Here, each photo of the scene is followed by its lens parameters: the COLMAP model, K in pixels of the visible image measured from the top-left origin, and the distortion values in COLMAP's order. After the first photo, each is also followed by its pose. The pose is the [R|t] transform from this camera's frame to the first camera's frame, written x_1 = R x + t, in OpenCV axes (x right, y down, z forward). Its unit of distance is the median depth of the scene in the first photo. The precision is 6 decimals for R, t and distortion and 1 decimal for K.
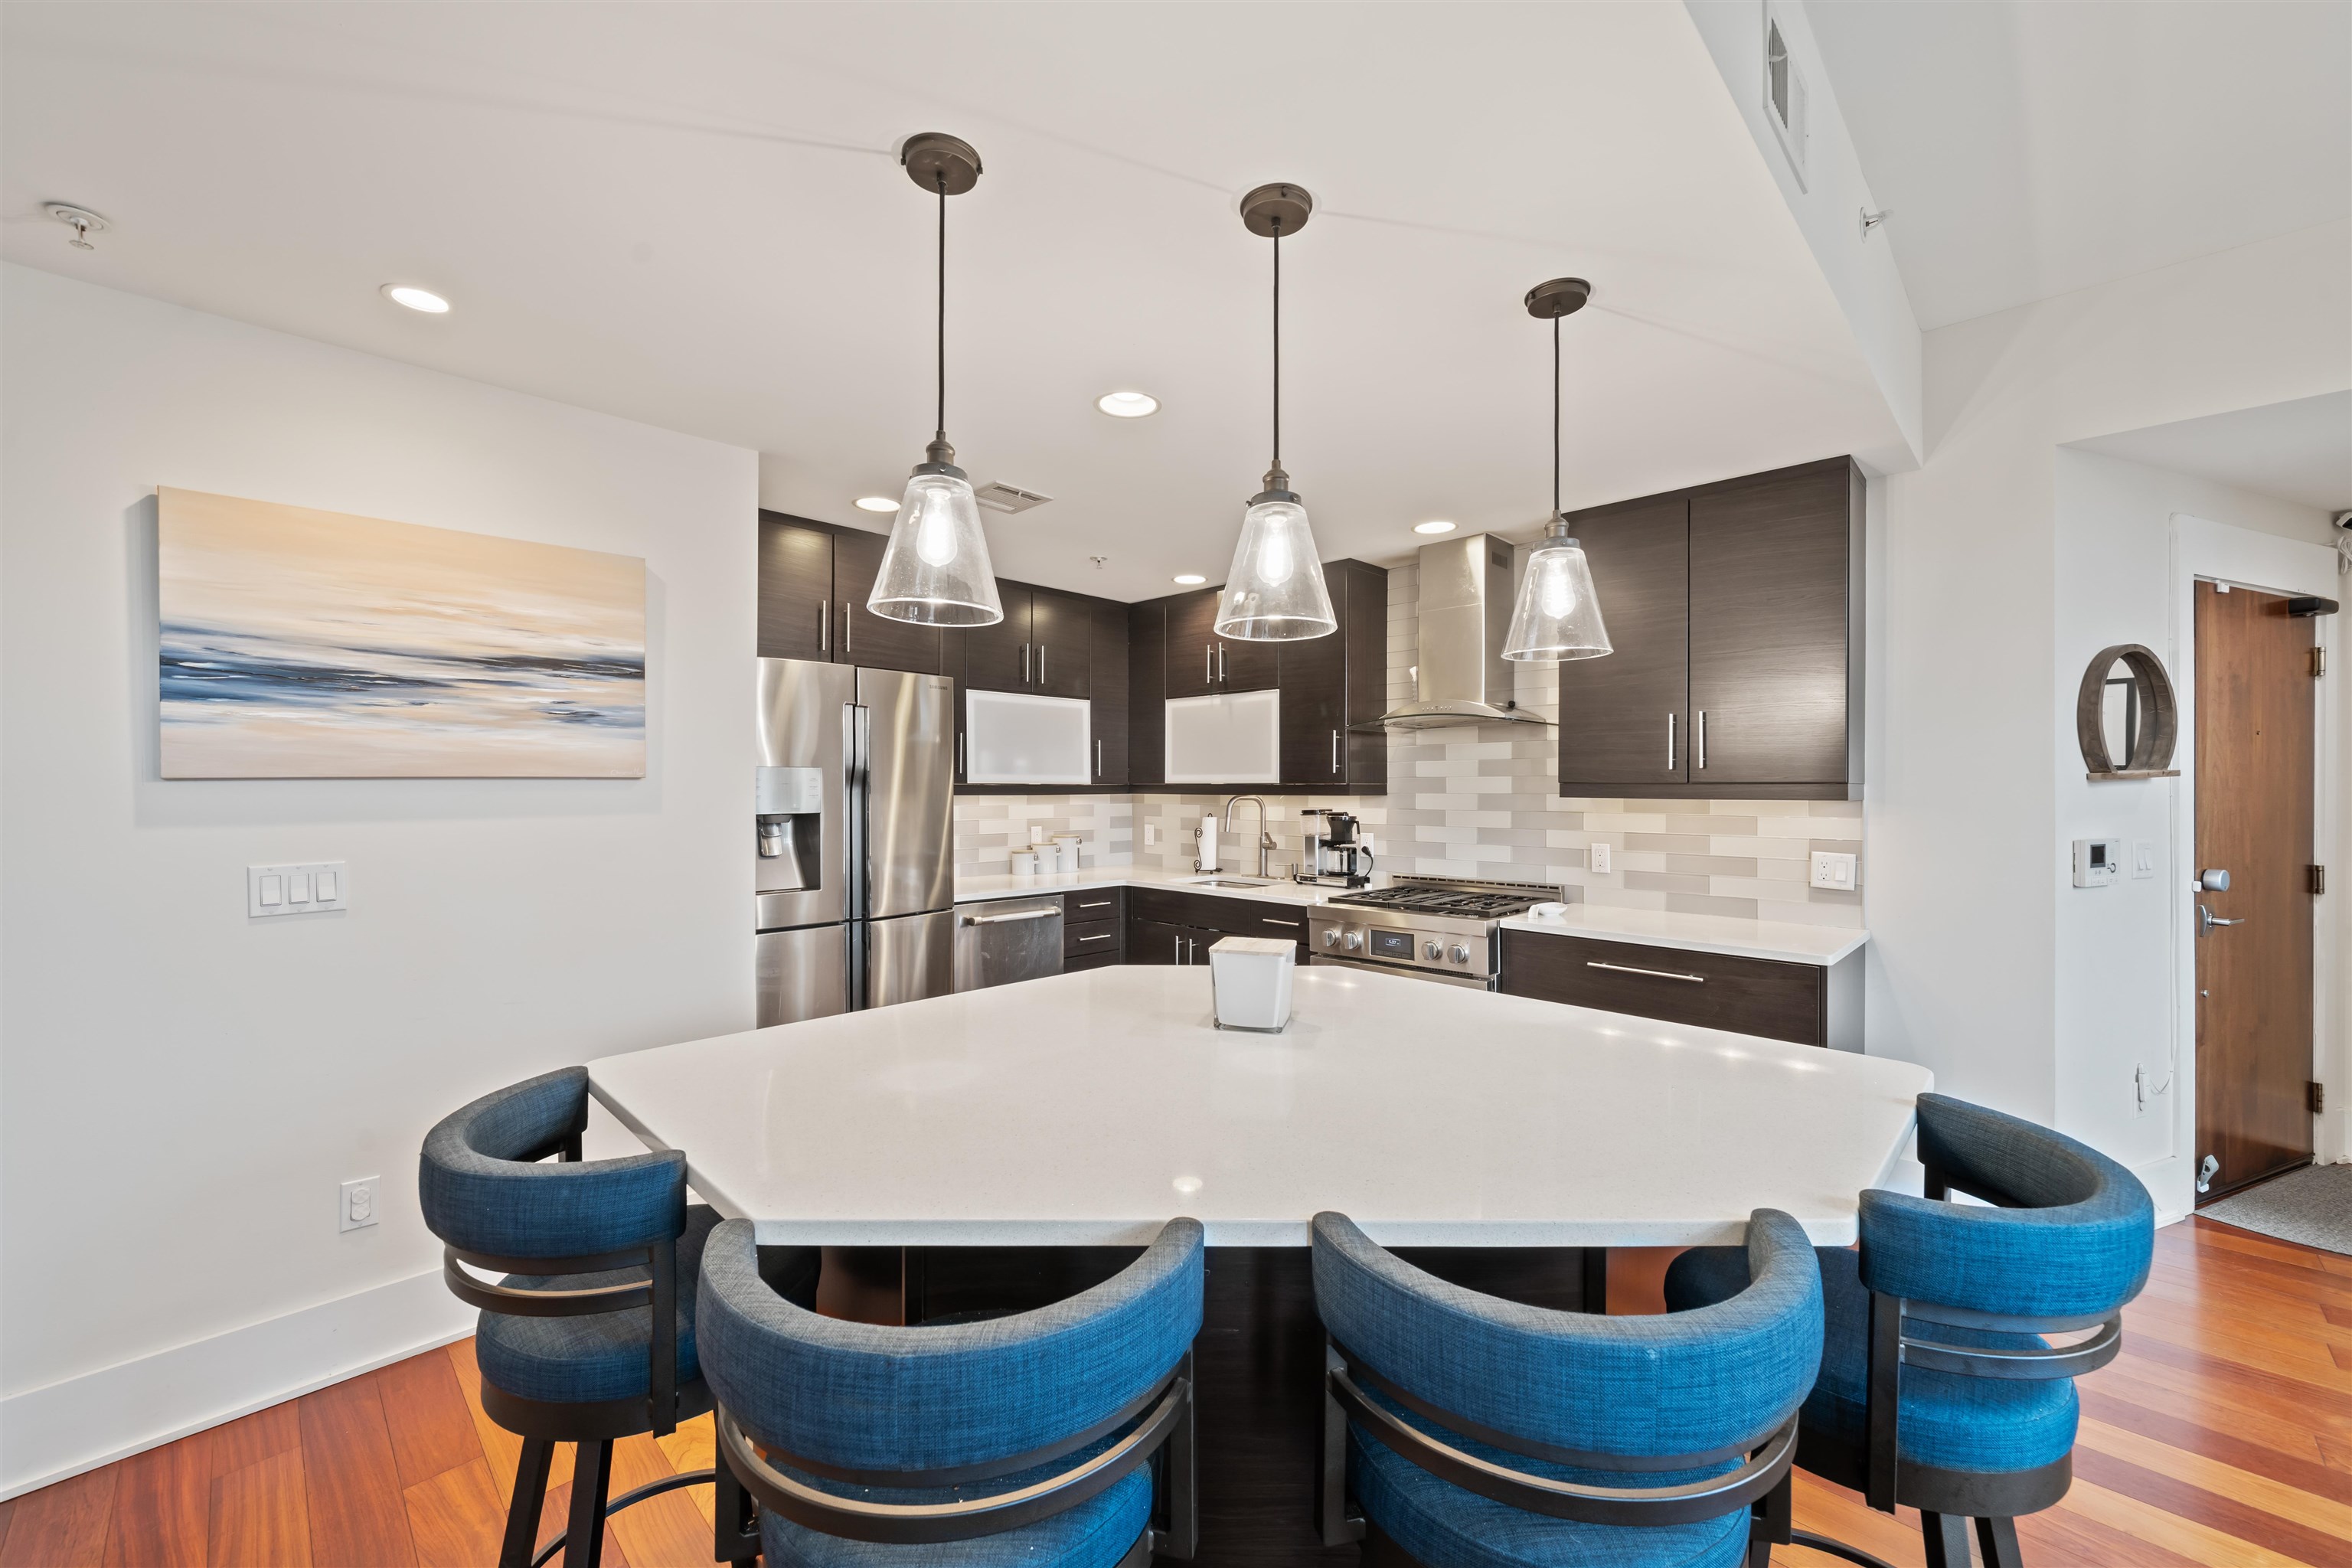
lens RADIAL K [[942.6, 0, 1188.2], [0, 942.6, 782.9], [0, 0, 1]] dist [0.001479, -0.001658]
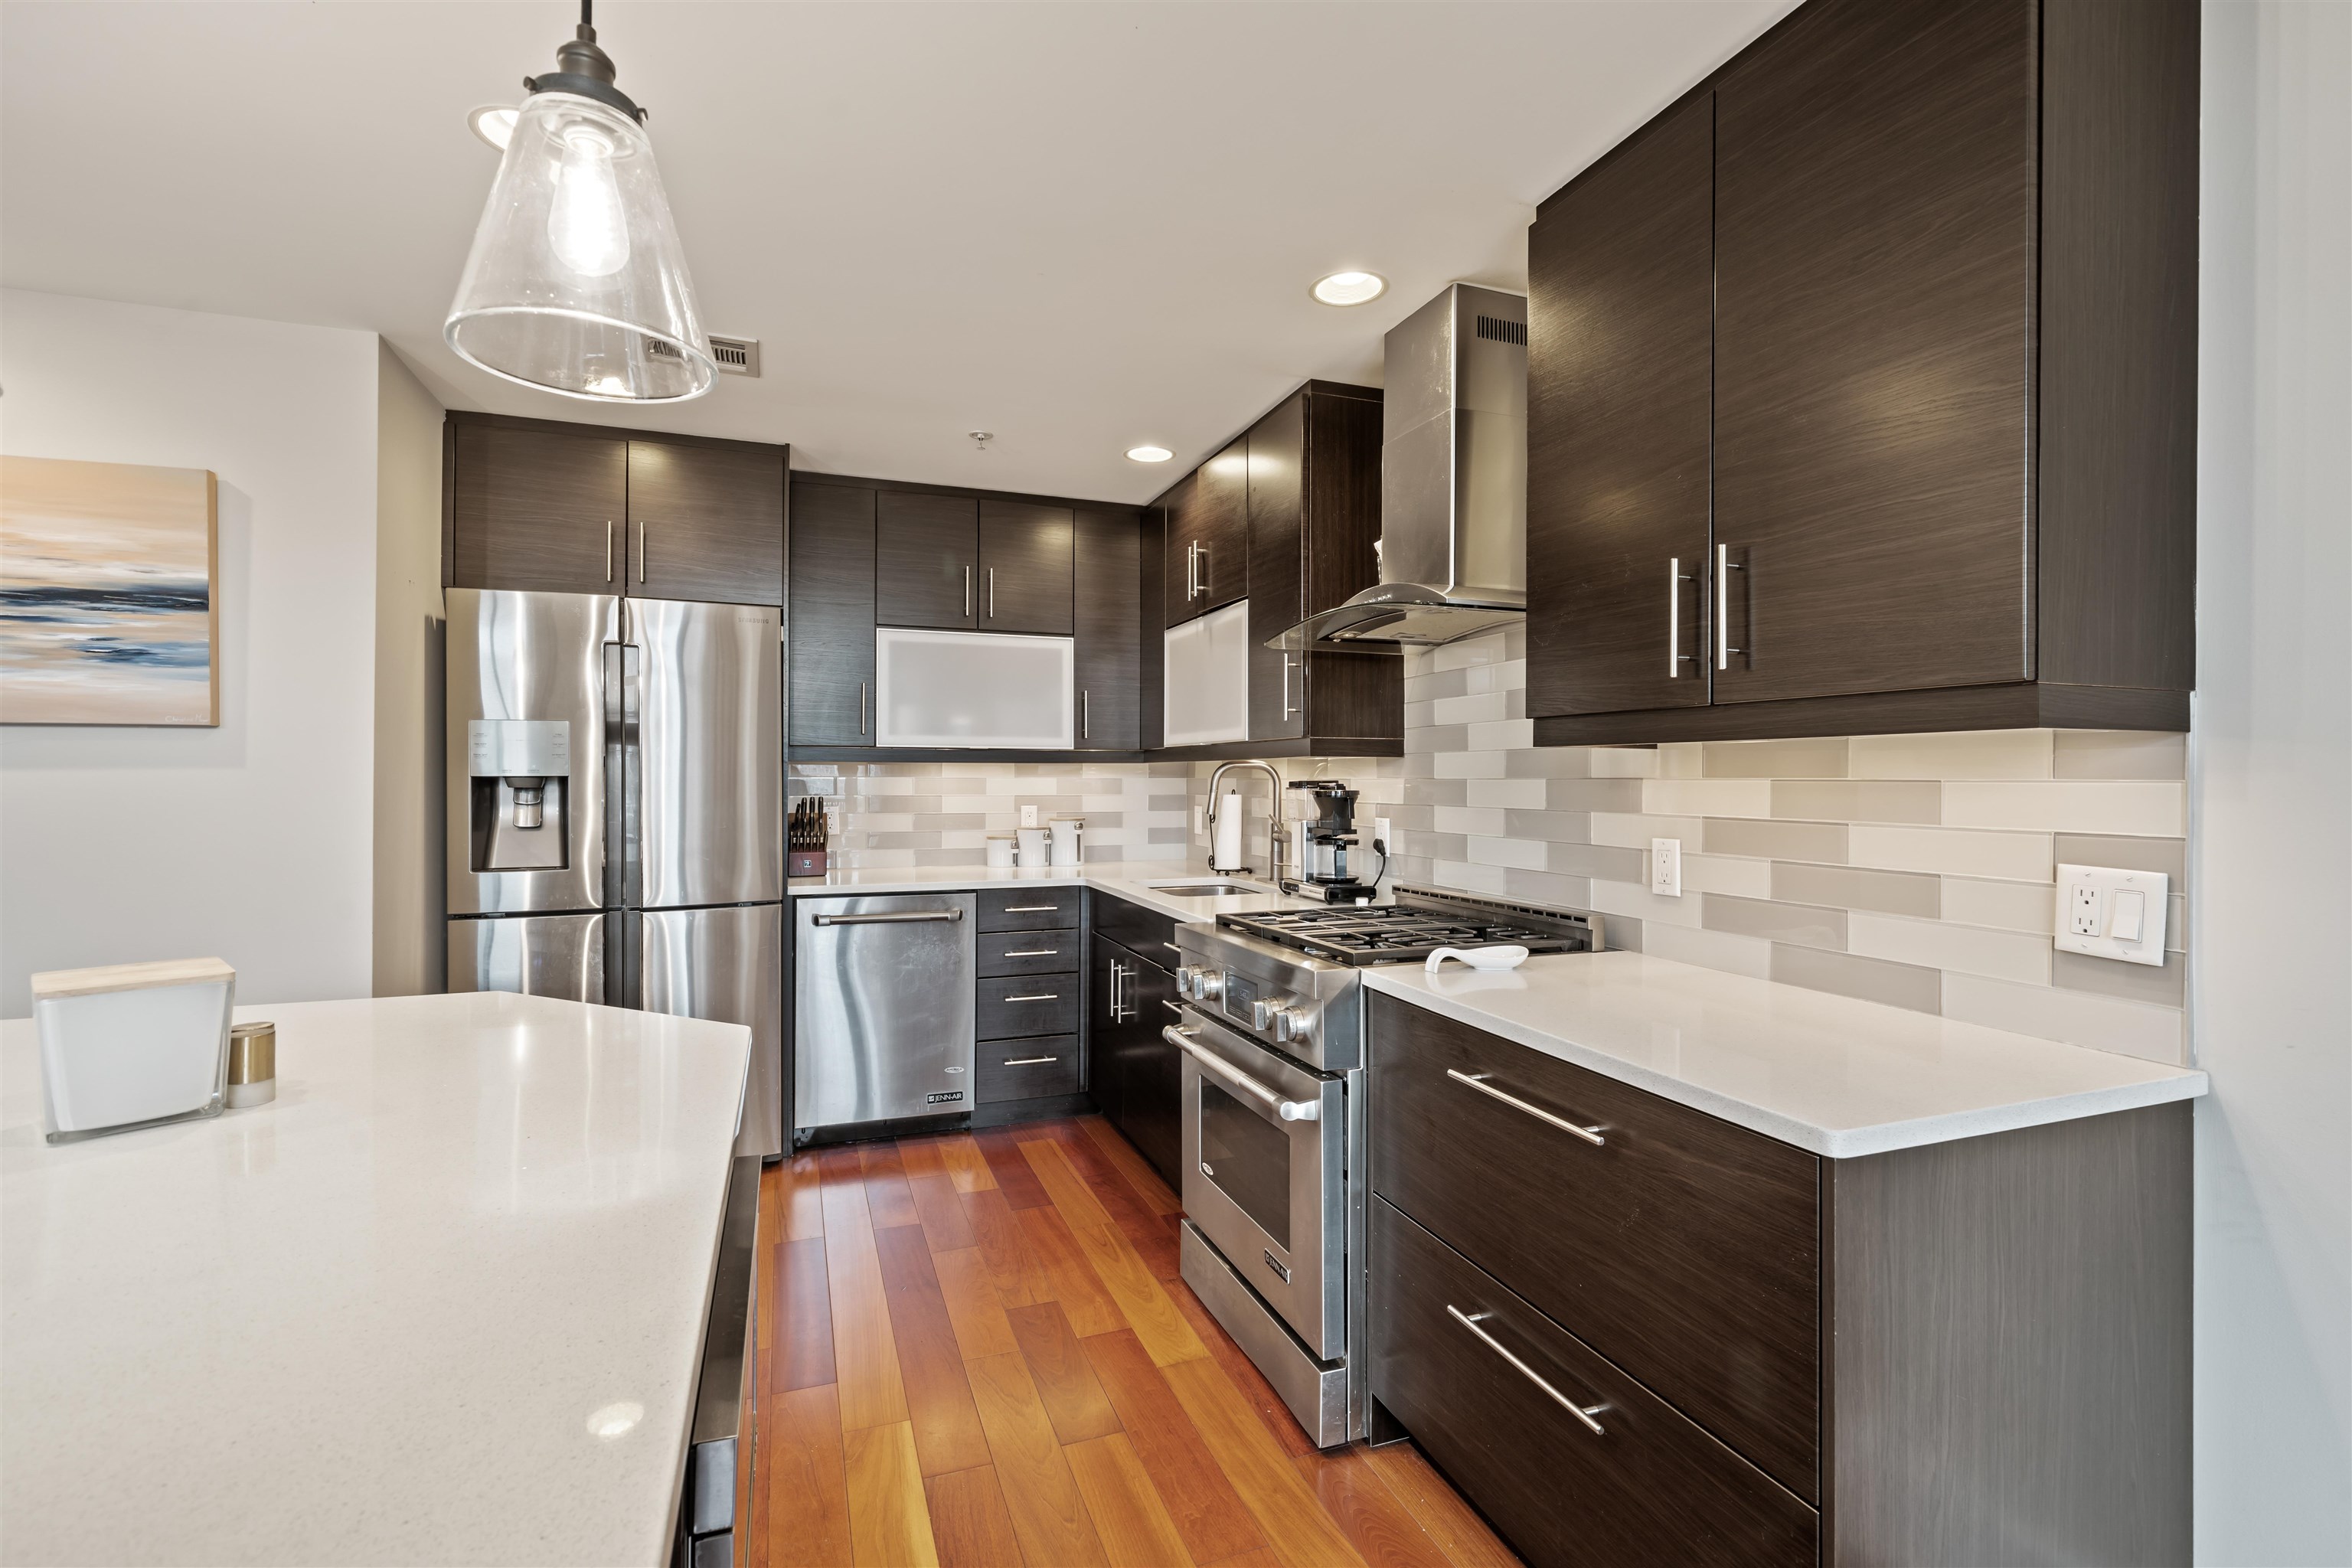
lens RADIAL K [[1057.6, 0, 1178.2], [0, 1057.6, 774.8], [0, 0, 1]] dist [0.001249, -0.000176]
pose [[0.895976, -0.002562, -0.444095, 0.504791], [0.002253, 0.999997, -0.001224, 0.033538], [0.444097, 0.000096, 0.895979, 0.416953]]
